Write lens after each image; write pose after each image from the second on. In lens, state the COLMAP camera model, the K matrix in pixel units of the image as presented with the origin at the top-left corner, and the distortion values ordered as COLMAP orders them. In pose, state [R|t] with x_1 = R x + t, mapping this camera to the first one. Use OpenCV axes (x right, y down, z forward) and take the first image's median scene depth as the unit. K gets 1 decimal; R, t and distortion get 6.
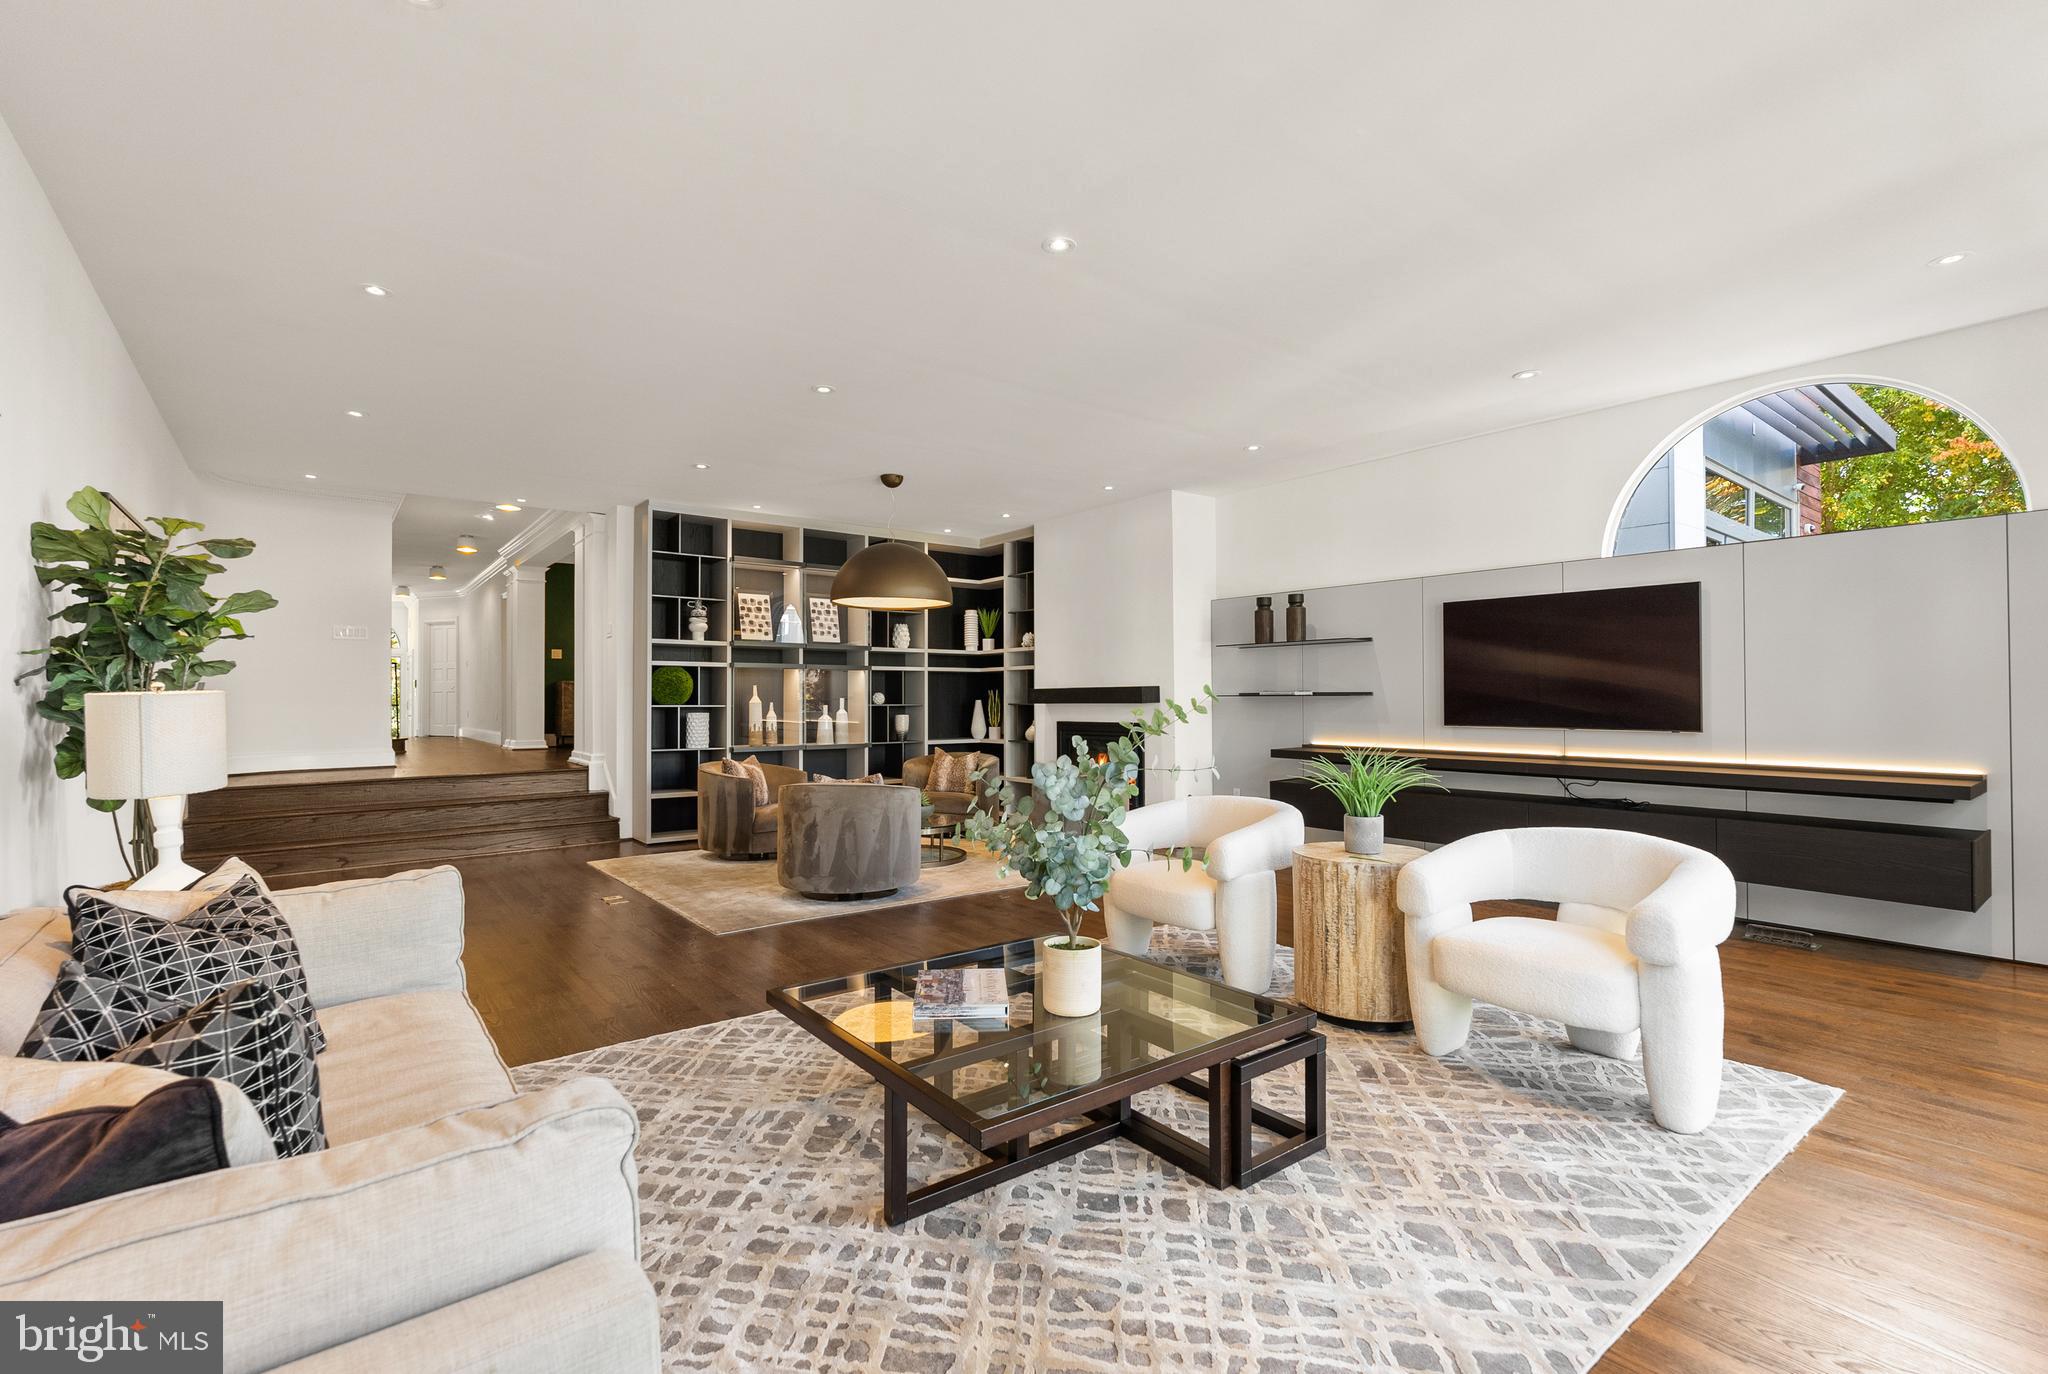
lens RADIAL K [[917.1, 0, 1027.1], [0, 917.1, 693.6], [0, 0, 1]] dist [-0.027797, -0.000152]
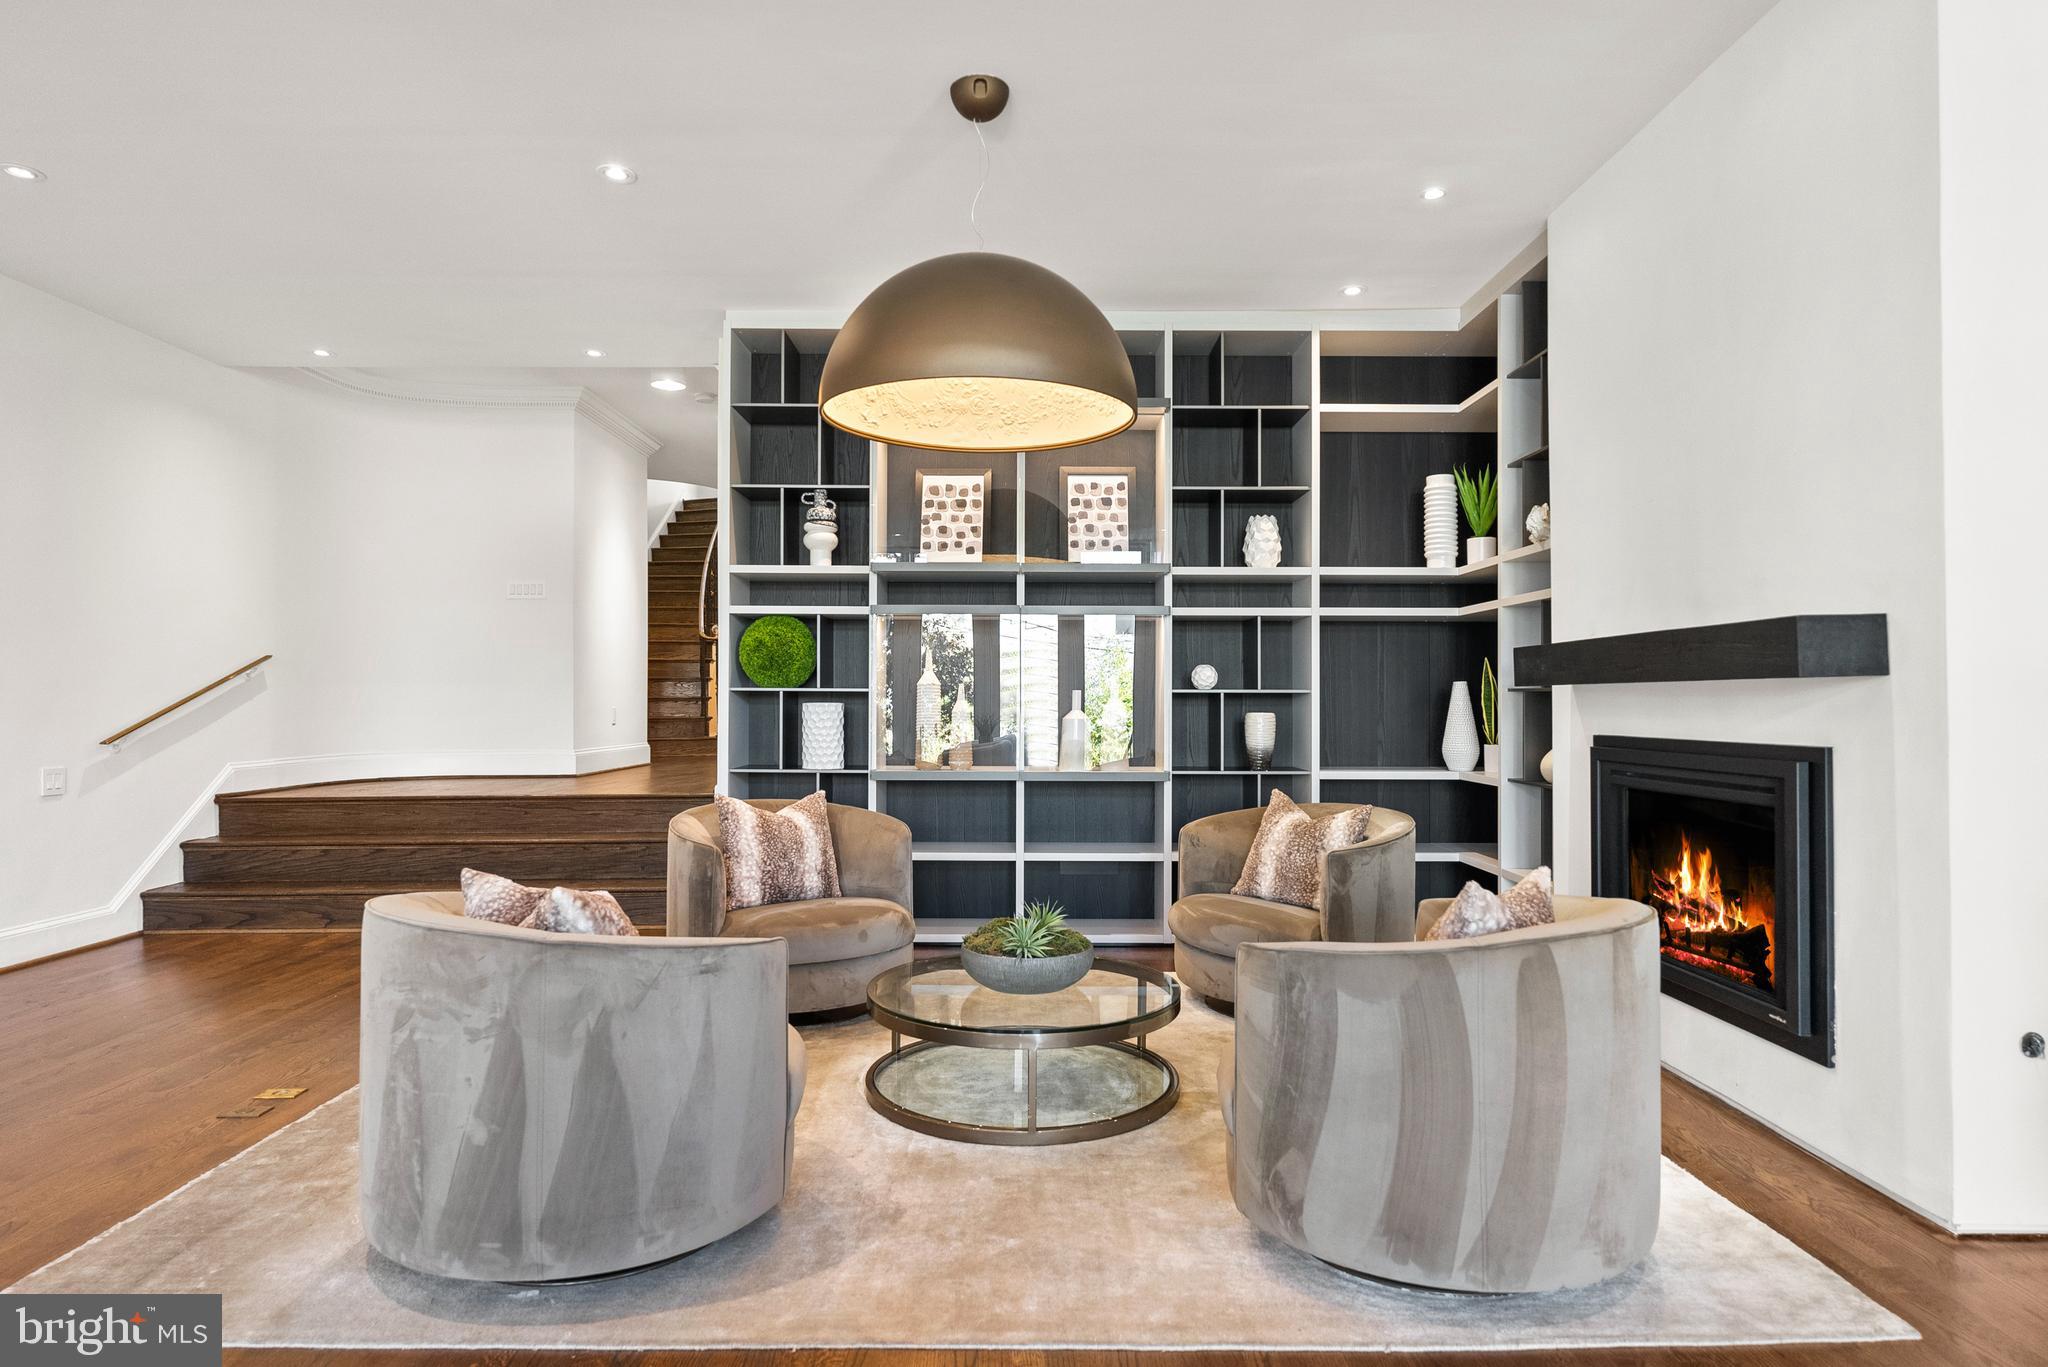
lens RADIAL K [[1155.8, 0, 1023.5], [0, 1155.8, 675.9], [0, 0, 1]] dist [-0.006842, -0.000842]
pose [[0.792532, -0.007335, -0.609786, 0.125758], [-0.001156, 0.999908, -0.013530, 0.013117], [0.609829, 0.011428, 0.792451, 0.476305]]
